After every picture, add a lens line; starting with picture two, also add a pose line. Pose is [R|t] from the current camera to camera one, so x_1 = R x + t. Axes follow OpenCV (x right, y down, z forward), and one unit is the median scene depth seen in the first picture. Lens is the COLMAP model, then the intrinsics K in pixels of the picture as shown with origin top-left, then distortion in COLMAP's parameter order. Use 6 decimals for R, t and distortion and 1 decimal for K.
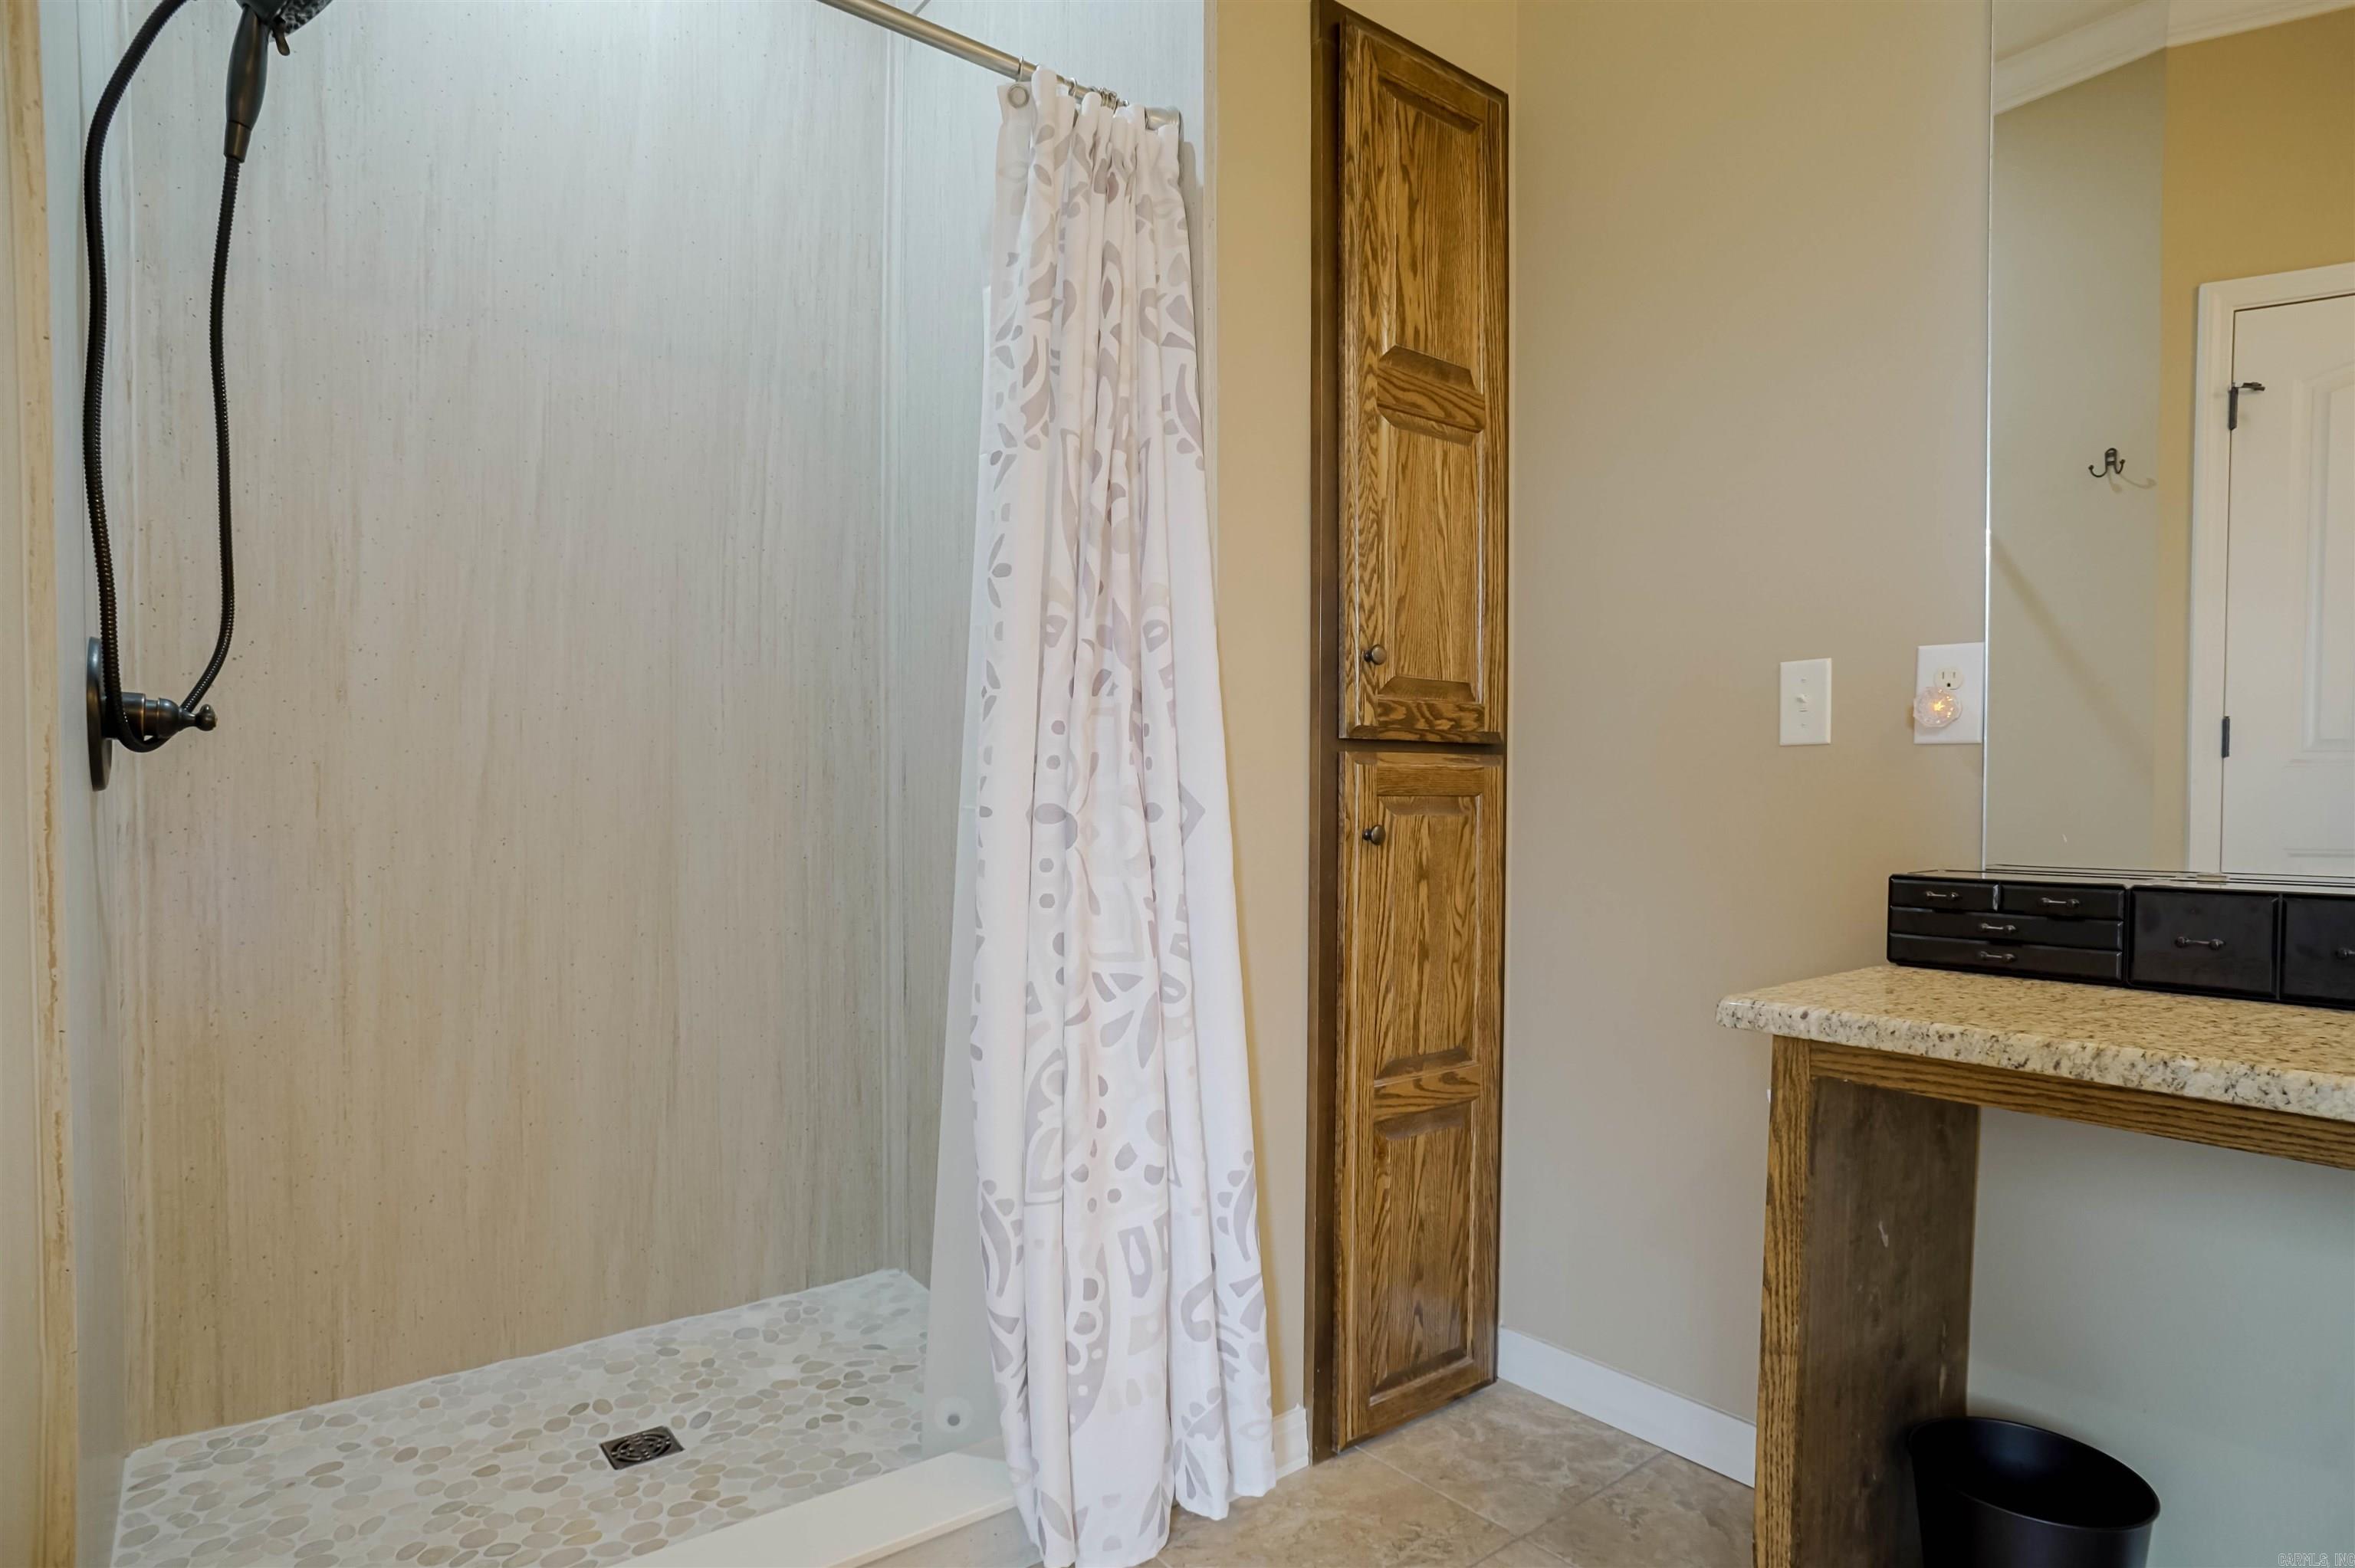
lens RADIAL K [[1248.3, 0, 1160.7], [0, 1248.3, 829.4], [0, 0, 1]] dist [-0.068801, 0.039311]
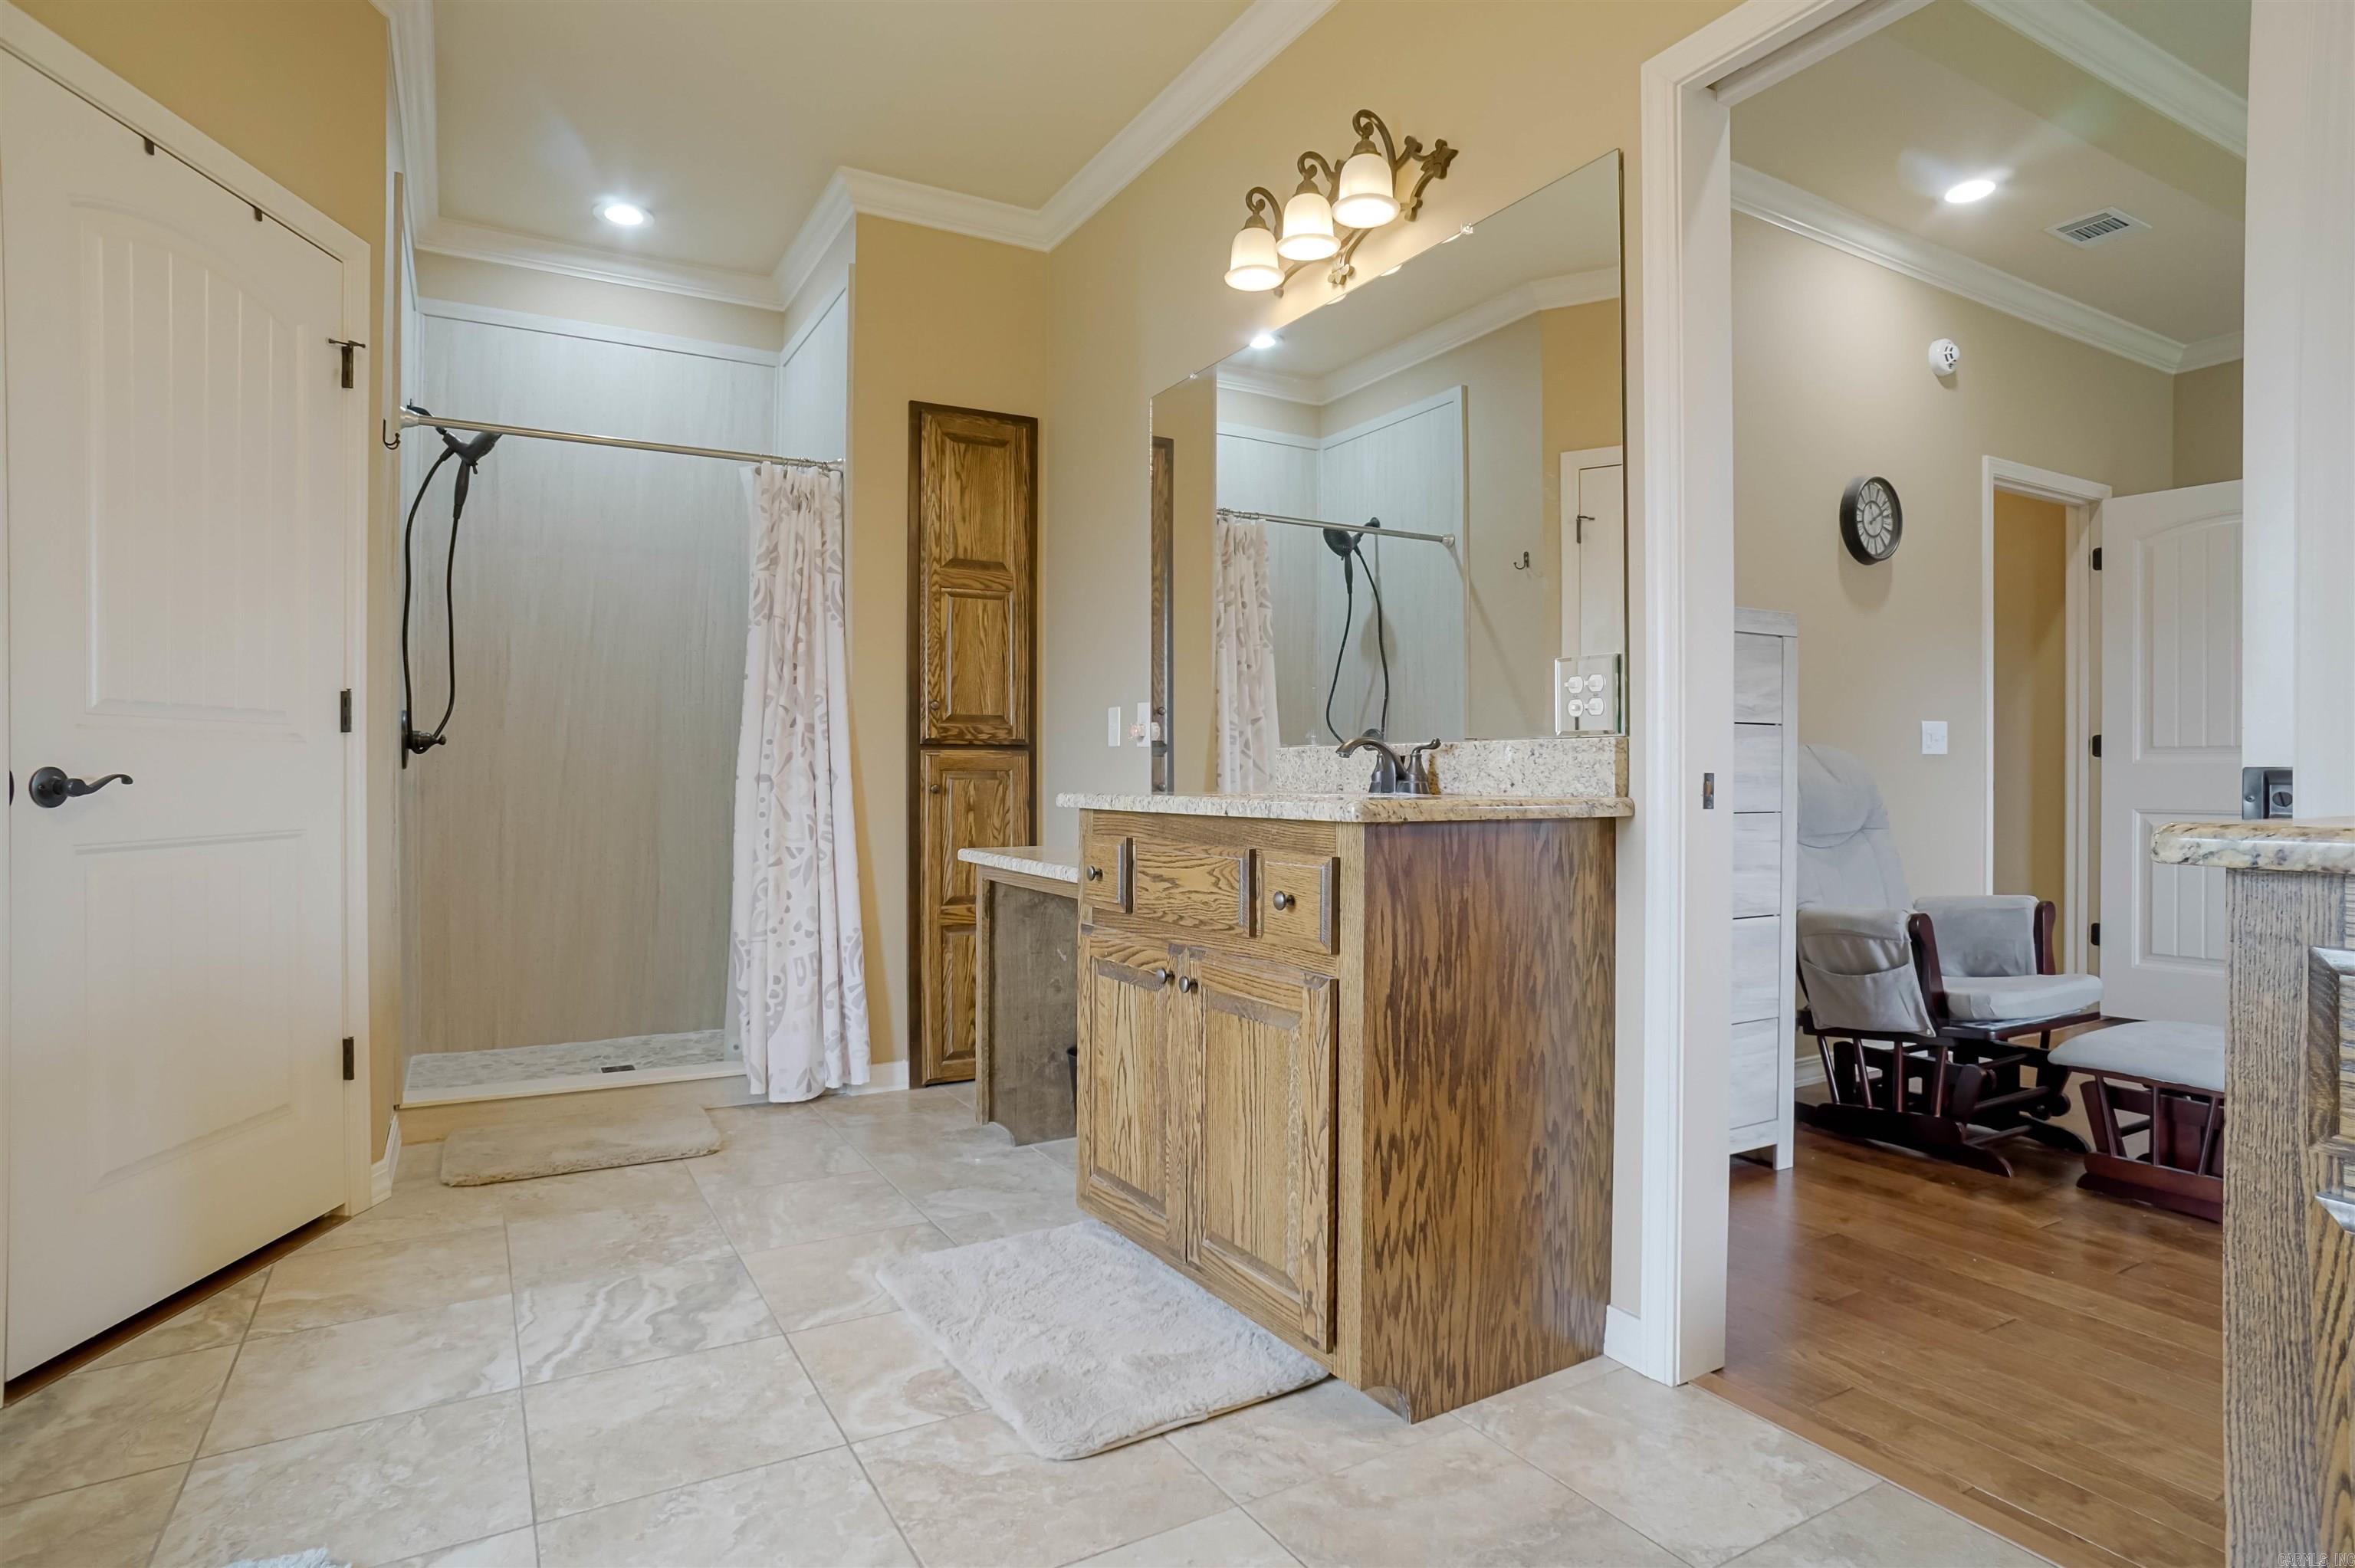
lens RADIAL K [[1248.3, 0, 1179.6], [0, 1248.3, 770.9], [0, 0, 1]] dist [-0.068801, 0.039311]
pose [[0.990250, -0.002054, -0.139285, 0.955367], [-0.002004, 0.999578, -0.028986, 0.037316], [0.139286, 0.028982, 0.989828, -1.146688]]
